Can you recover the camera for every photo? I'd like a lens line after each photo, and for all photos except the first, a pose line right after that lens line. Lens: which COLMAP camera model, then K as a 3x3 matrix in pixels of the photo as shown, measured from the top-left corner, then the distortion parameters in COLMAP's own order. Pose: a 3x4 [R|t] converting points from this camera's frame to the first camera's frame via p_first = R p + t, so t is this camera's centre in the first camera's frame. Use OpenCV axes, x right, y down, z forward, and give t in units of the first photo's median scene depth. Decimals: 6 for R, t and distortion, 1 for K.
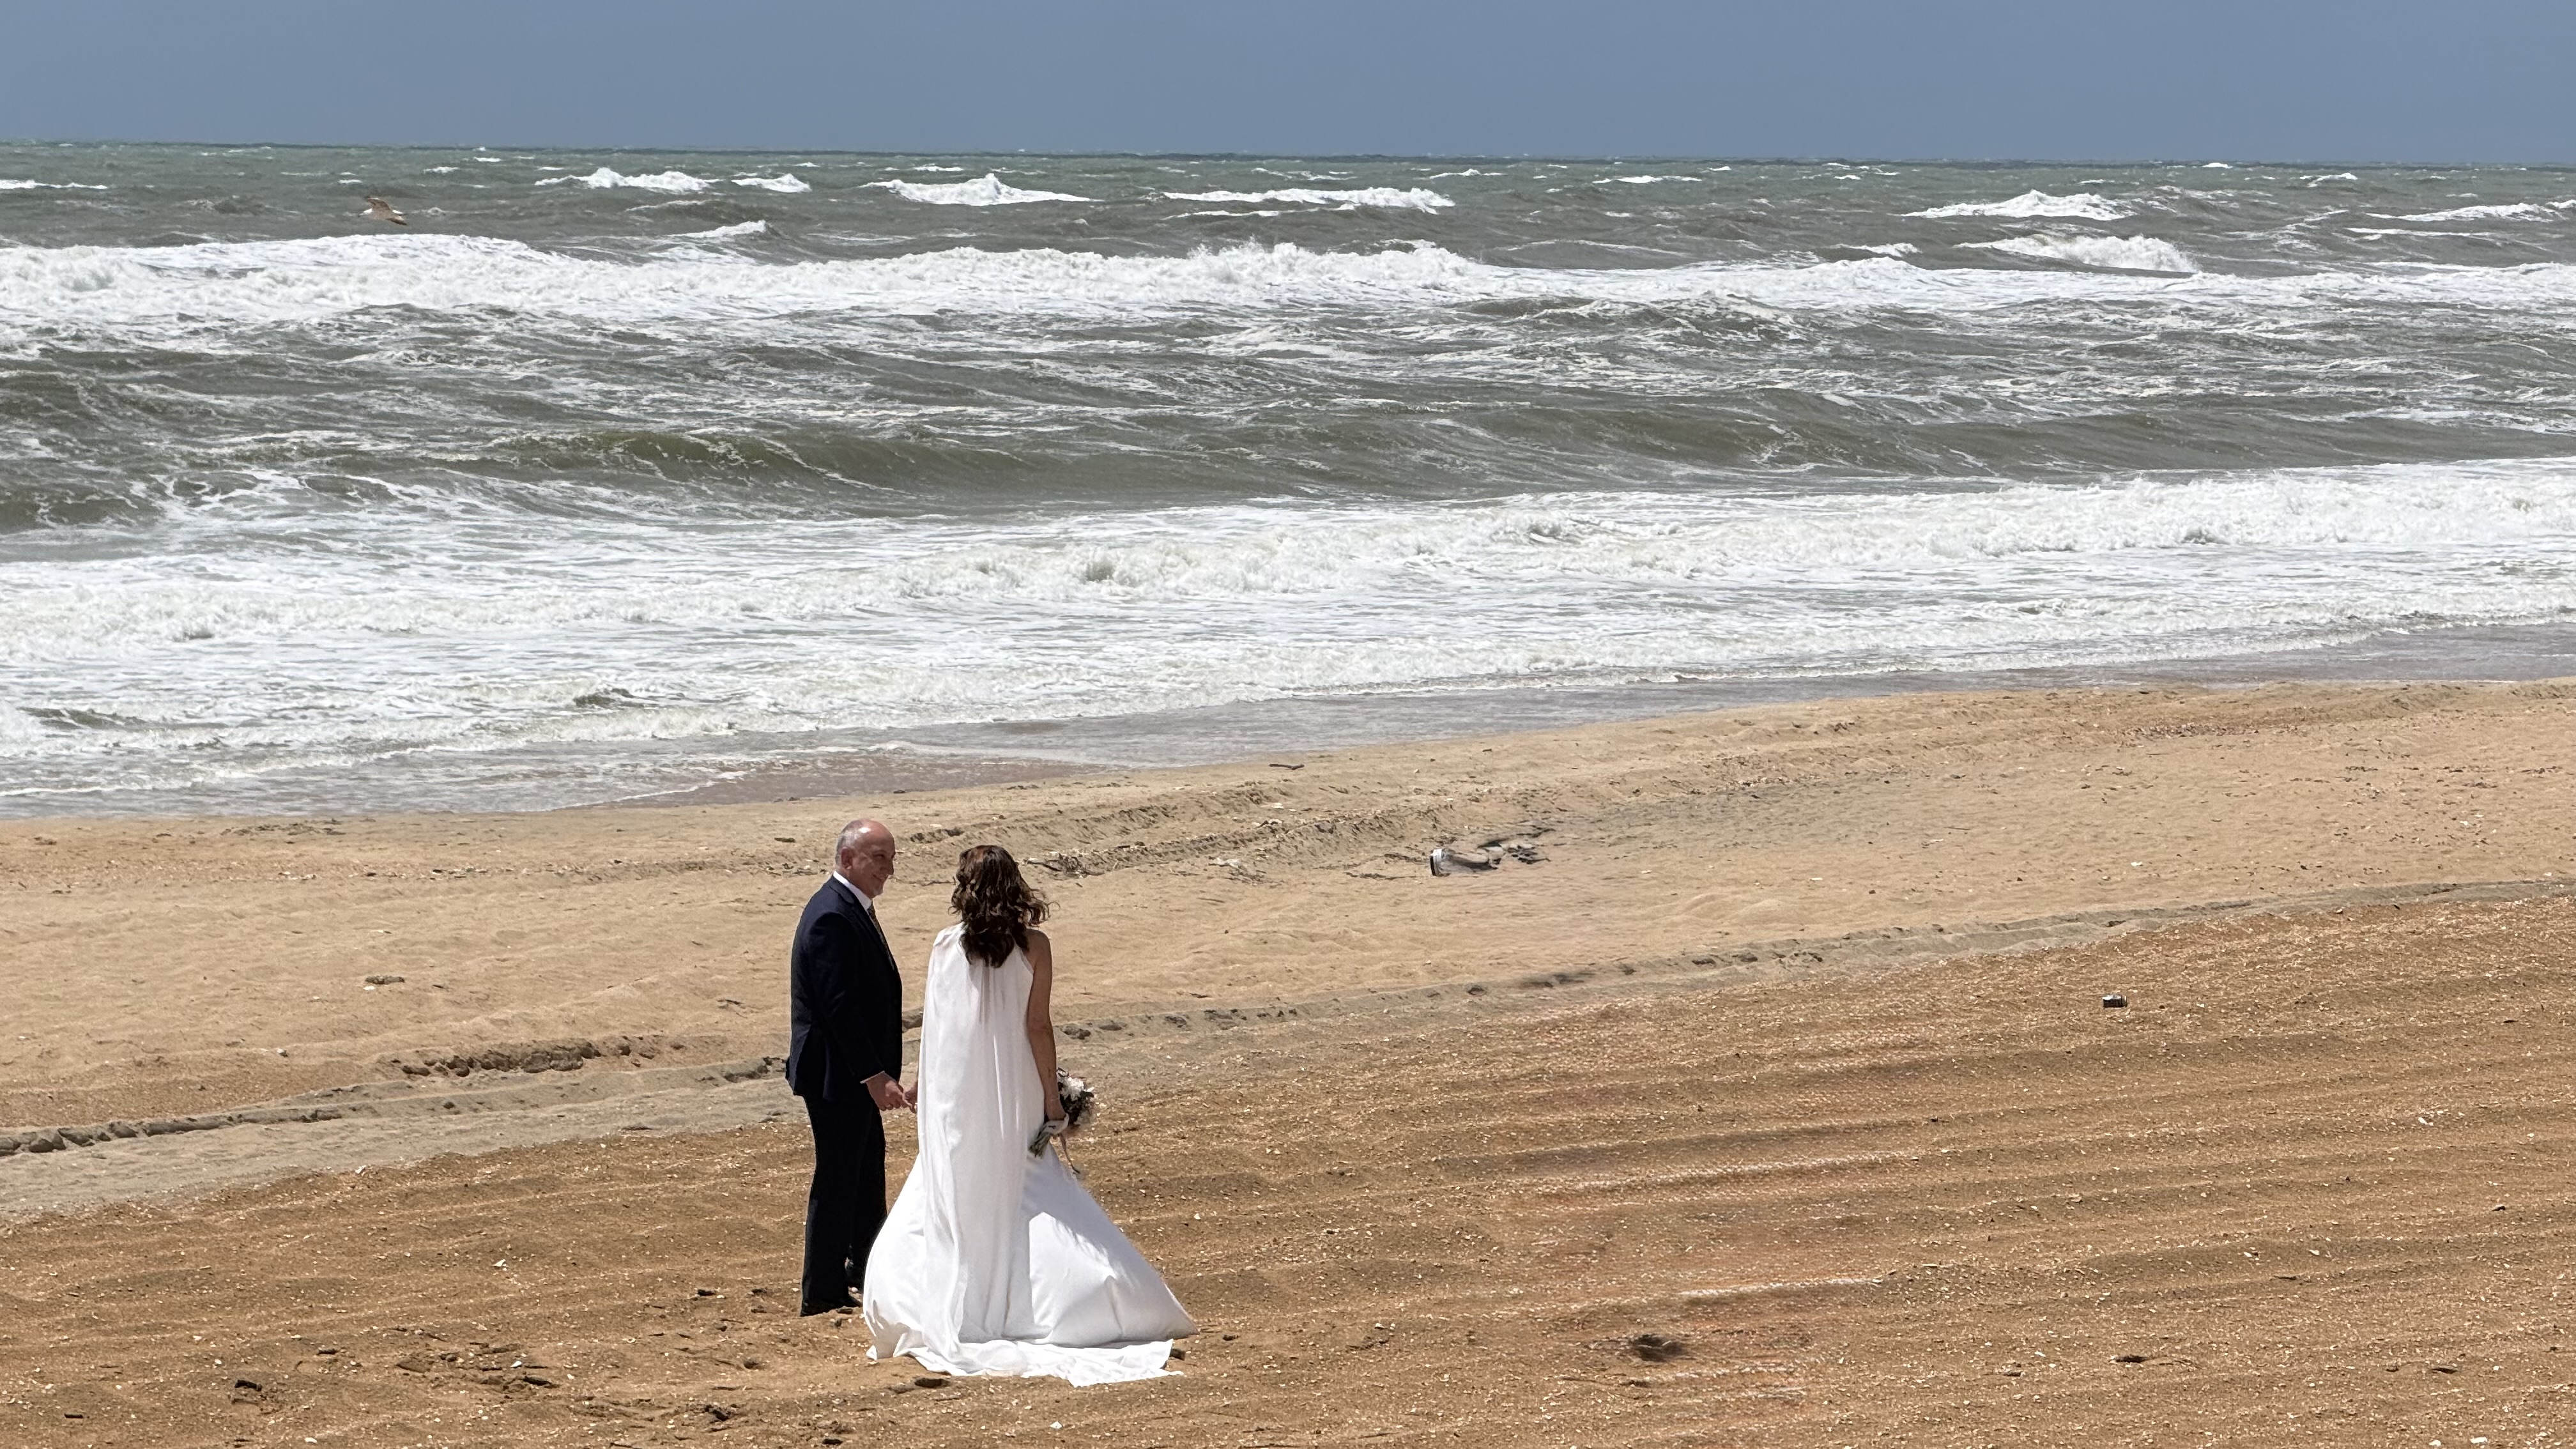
lens RADIAL K [[9126.6, 0, 1288.0], [0, 9126.6, 725.1], [0, 0, 1]] dist [-0.336872, 0.000000]
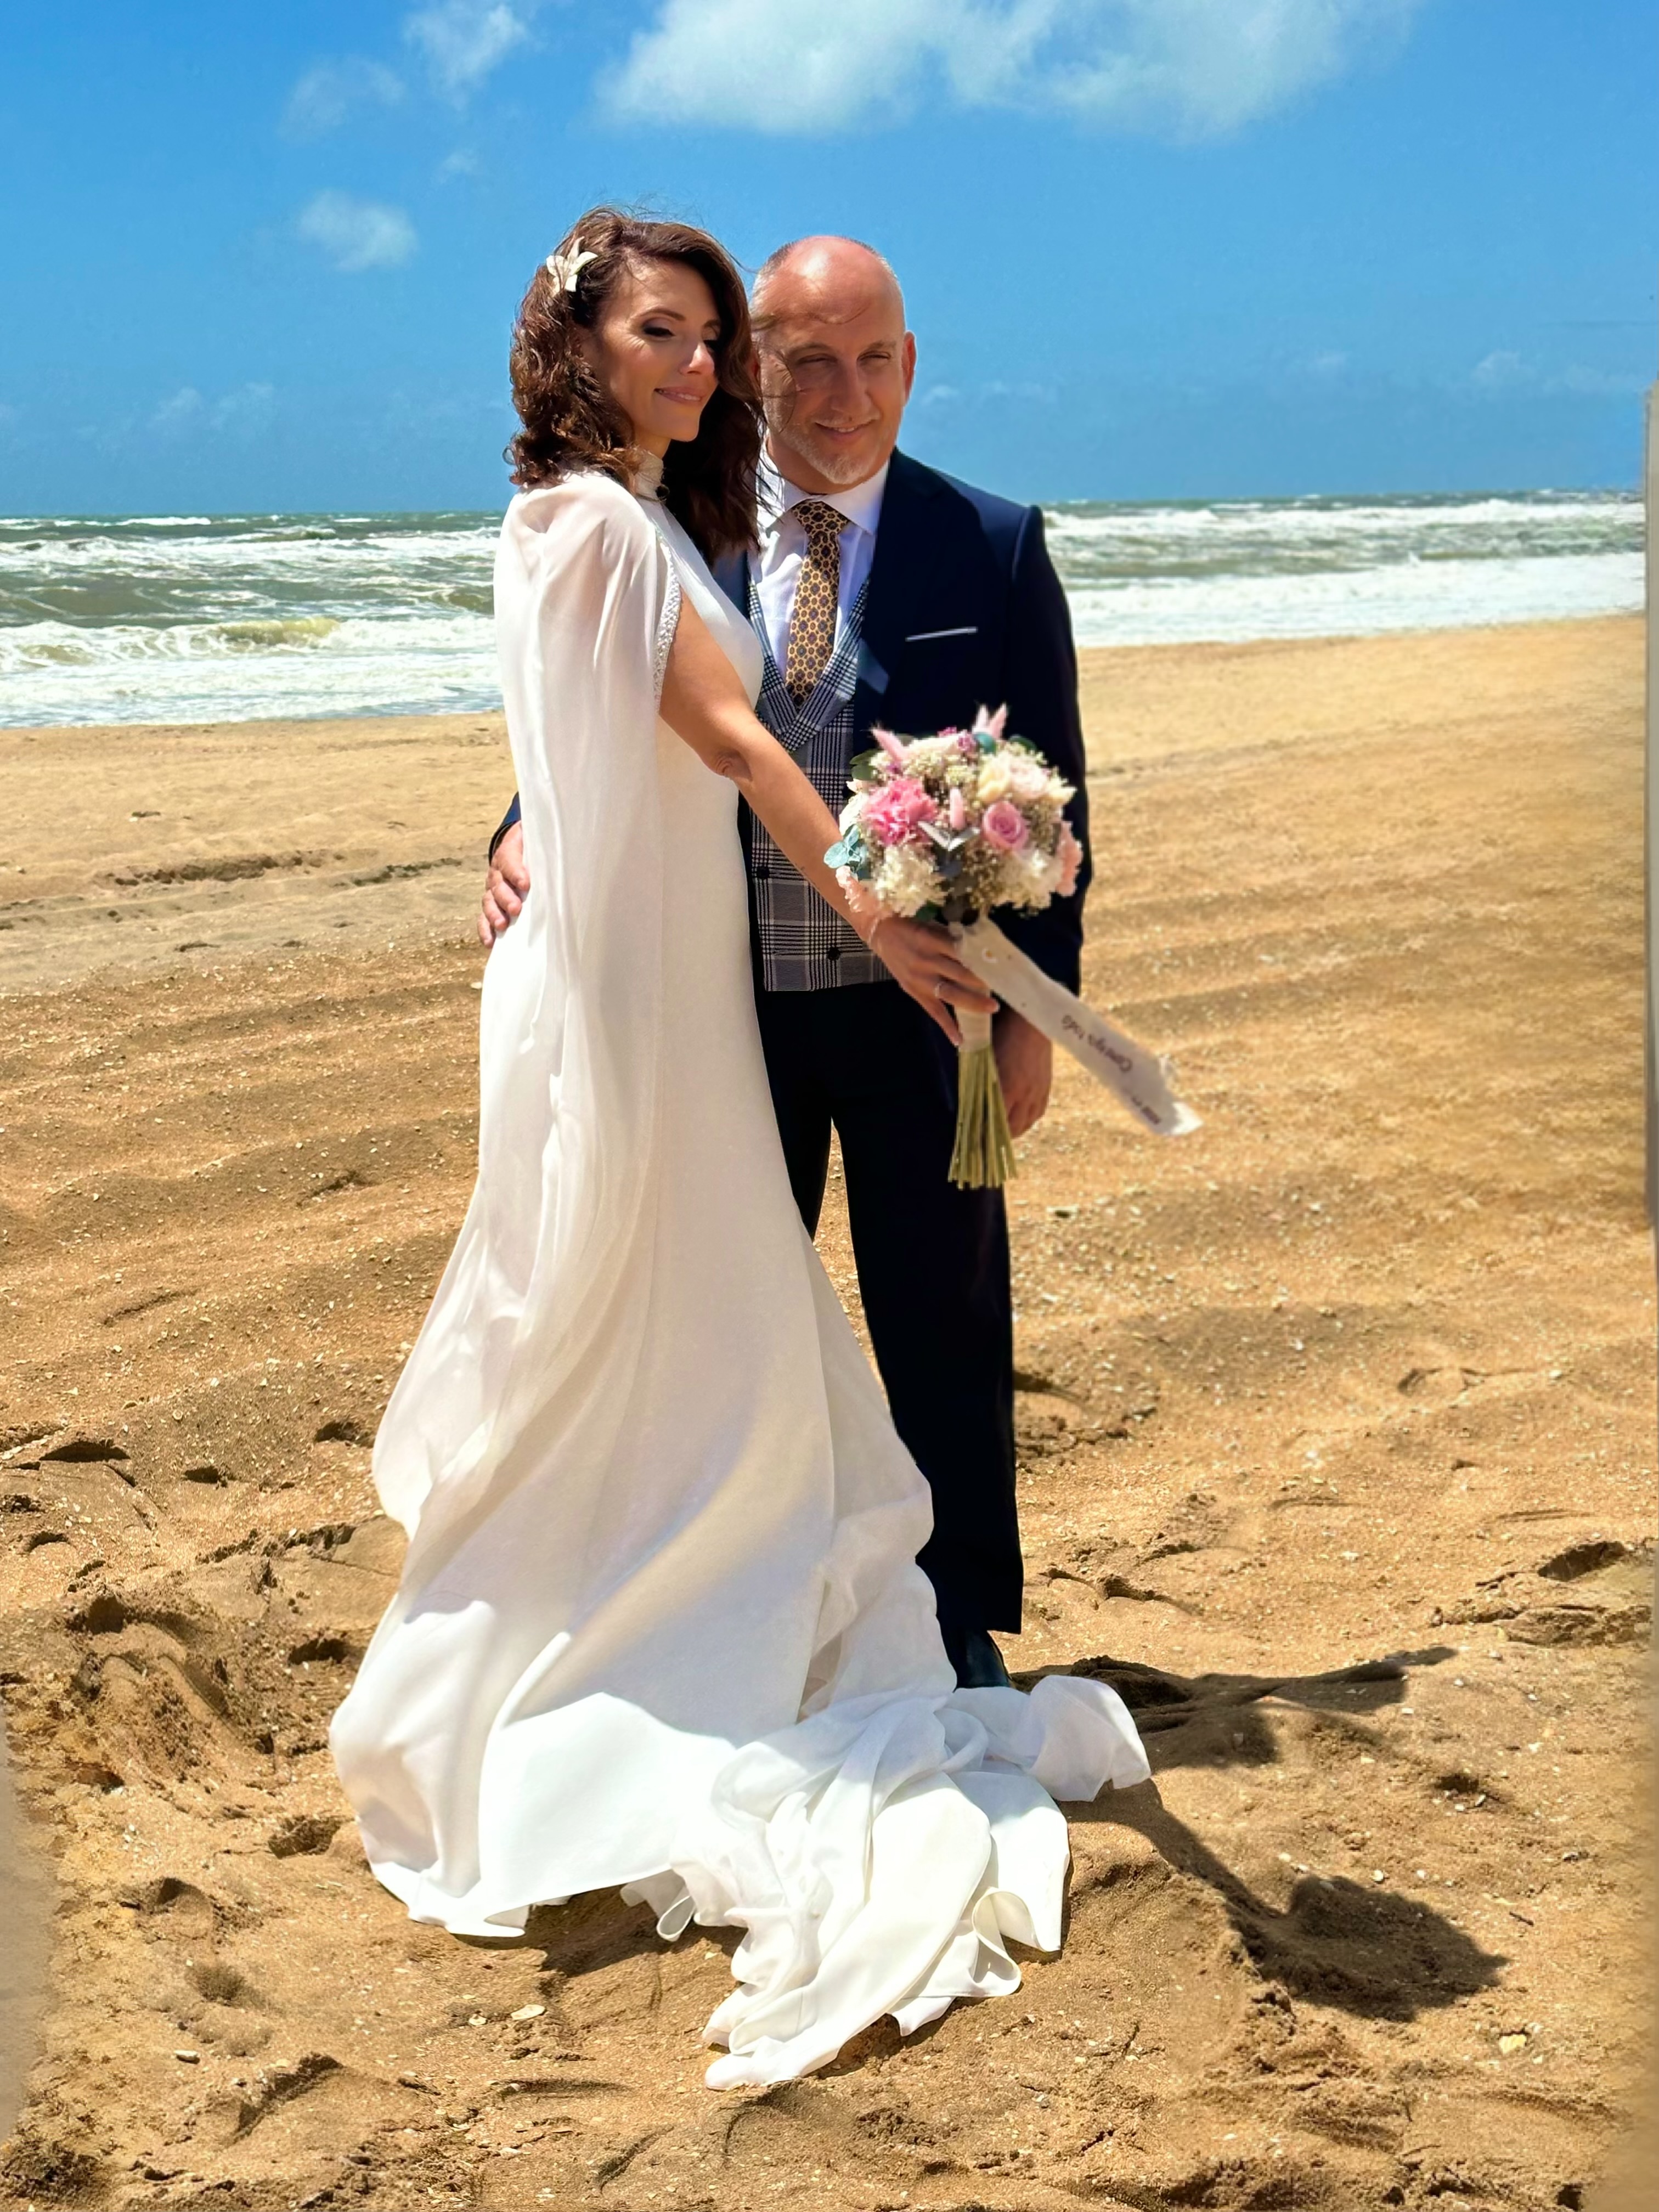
lens RADIAL K [[3279.5, 0, 829.4], [0, 3279.5, 1099.5], [0, 0, 1]] dist [0.034749, 0.000000]
pose [[0.999294, -0.025669, 0.027442, -0.011078], [0.022421, 0.993372, 0.112733, 0.018699], [-0.030154, -0.112038, 0.993246, 0.537292]]
